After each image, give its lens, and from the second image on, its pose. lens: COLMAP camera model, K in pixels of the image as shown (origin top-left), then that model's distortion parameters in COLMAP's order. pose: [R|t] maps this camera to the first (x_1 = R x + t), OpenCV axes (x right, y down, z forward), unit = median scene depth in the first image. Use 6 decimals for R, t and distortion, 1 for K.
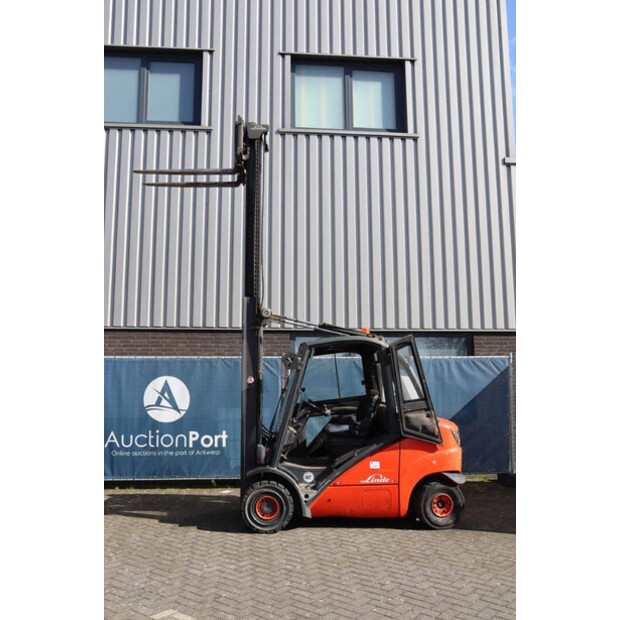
lens RADIAL K [[634.9, 0, 308.4], [0, 634.9, 304.8], [0, 0, 1]] dist [-0.041567, 0.000000]
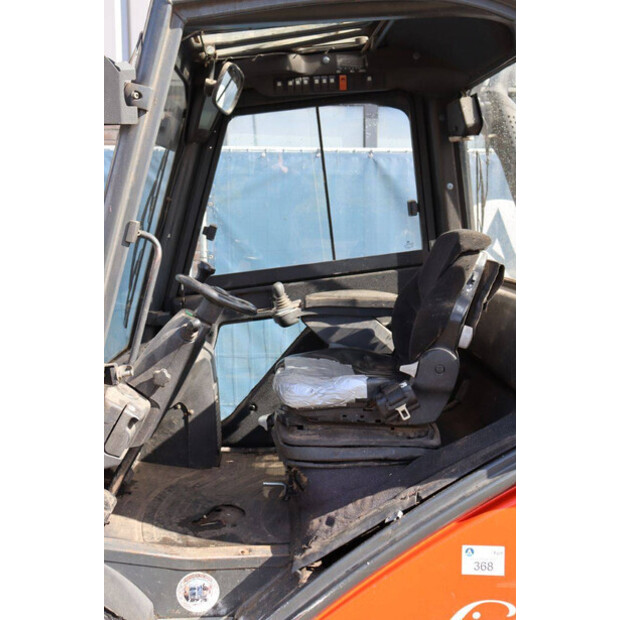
lens RADIAL K [[721.6, 0, 314.8], [0, 721.6, 299.9], [0, 0, 1]] dist [-0.024085, 0.000000]
pose [[0.999935, -0.002163, 0.011184, 0.038191], [-0.000273, 0.976974, 0.213358, 0.097086], [-0.011388, -0.213348, 0.976910, 0.693415]]
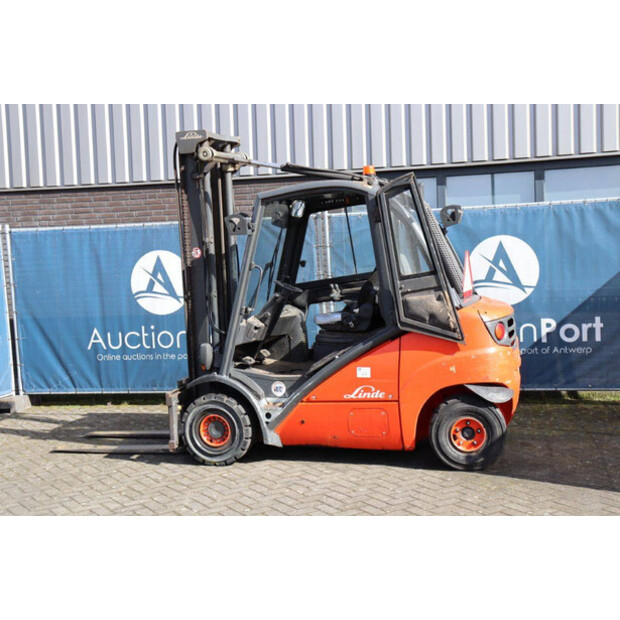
lens RADIAL K [[978.0, 0, 308.2], [0, 978.0, 295.9], [0, 0, 1]] dist [0.143607, 0.000000]
pose [[0.941802, -0.021993, -0.335447, 0.359464], [0.077388, 0.985241, 0.152679, 0.009526], [0.327139, -0.169753, 0.929604, 0.028127]]
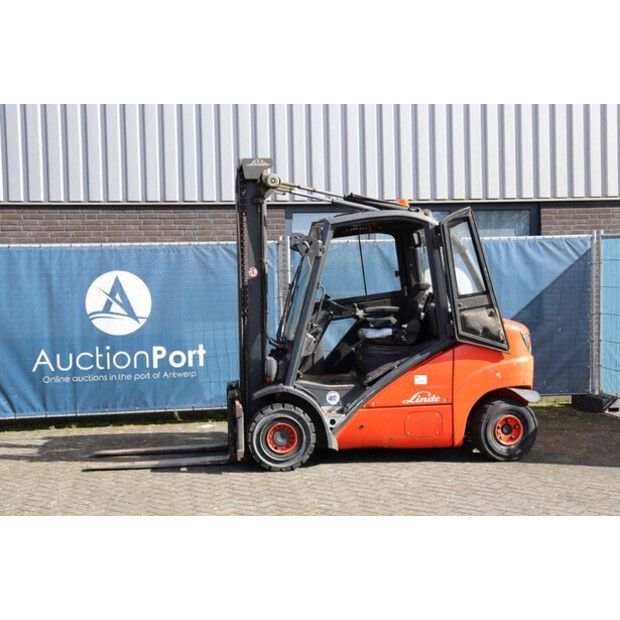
lens RADIAL K [[978.0, 0, 312.8], [0, 978.0, 296.9], [0, 0, 1]] dist [0.143607, 0.000000]
pose [[0.998220, -0.020081, 0.056162, -0.079834], [0.012308, 0.990705, 0.135473, -0.006446], [-0.058360, -0.134540, 0.989188, -0.131277]]
